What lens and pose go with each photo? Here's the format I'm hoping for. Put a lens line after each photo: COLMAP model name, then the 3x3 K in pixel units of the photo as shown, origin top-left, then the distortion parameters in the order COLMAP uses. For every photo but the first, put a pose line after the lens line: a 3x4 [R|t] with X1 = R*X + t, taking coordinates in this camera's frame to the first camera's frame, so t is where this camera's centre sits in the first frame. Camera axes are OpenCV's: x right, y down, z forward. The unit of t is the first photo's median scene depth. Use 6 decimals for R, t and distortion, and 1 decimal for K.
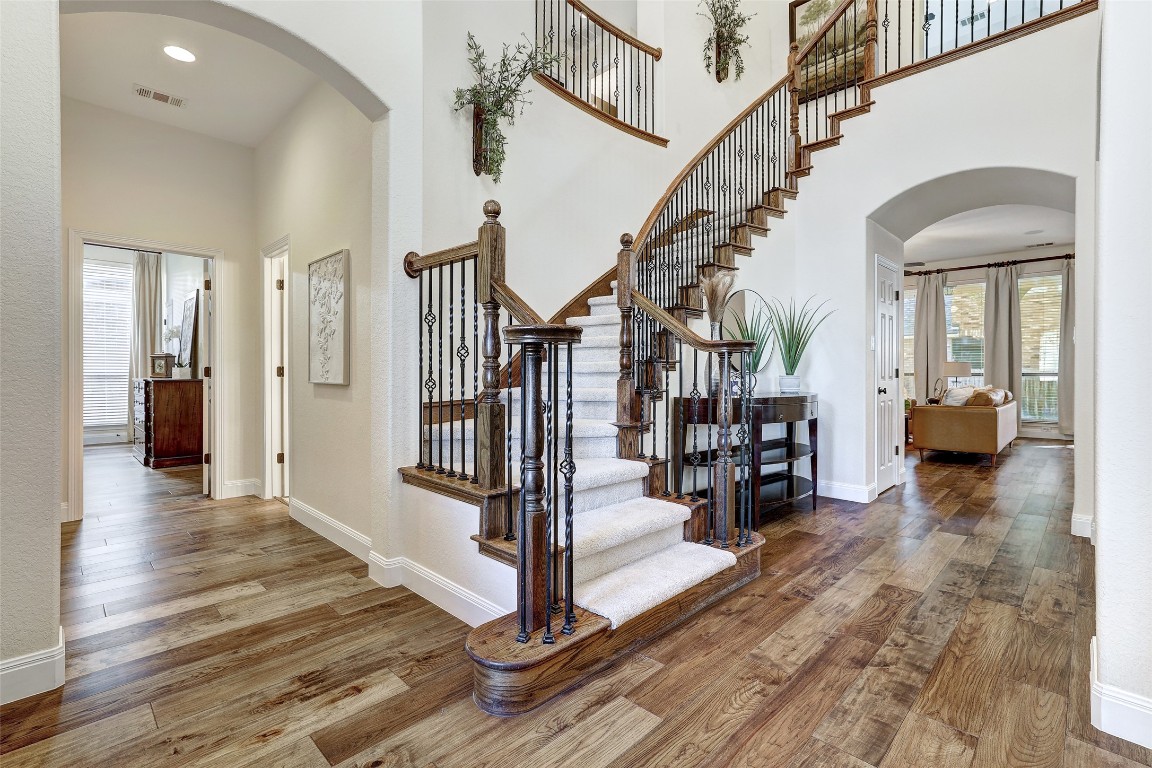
lens RADIAL K [[542.6, 0, 554.2], [0, 542.6, 371.0], [0, 0, 1]] dist [-0.002861, -0.000365]
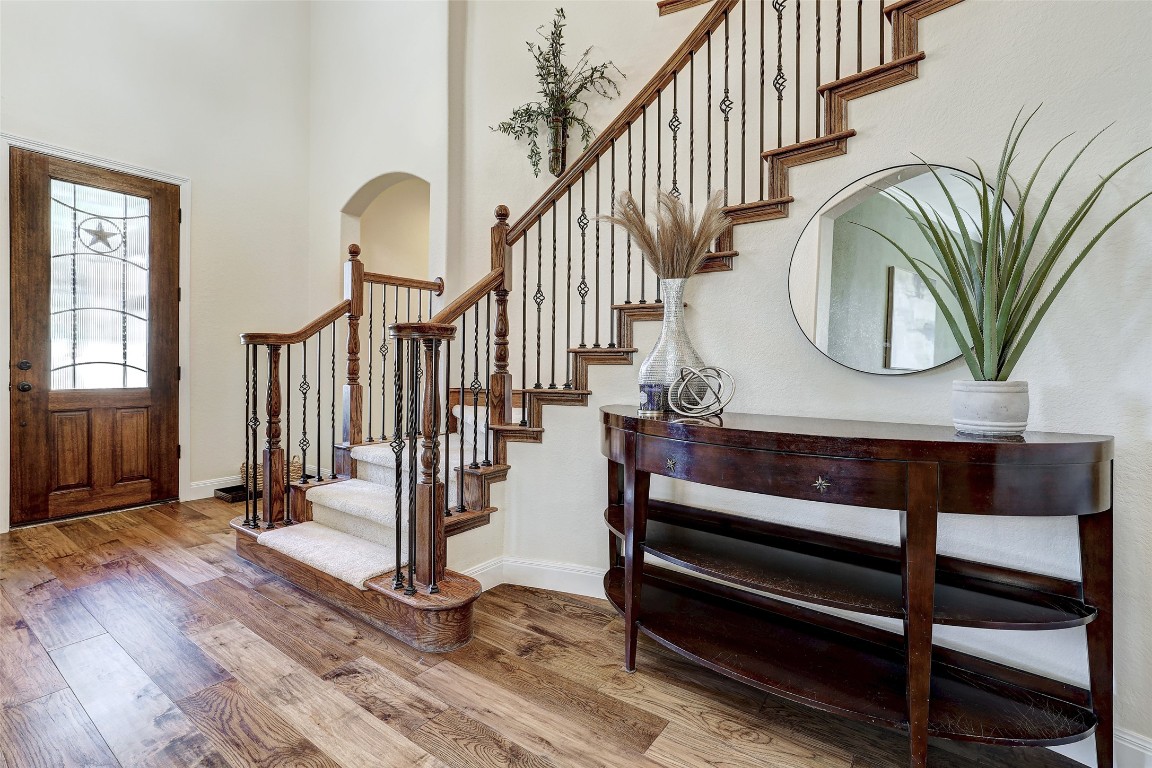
lens RADIAL K [[528.8, 0, 575.1], [0, 528.8, 363.2], [0, 0, 1]] dist [-0.012317, 0.000011]
pose [[0.150679, -0.010254, -0.988530, 1.208784], [-0.002206, 0.999940, -0.010708, 0.011129], [0.988580, 0.003795, 0.150647, 1.213041]]
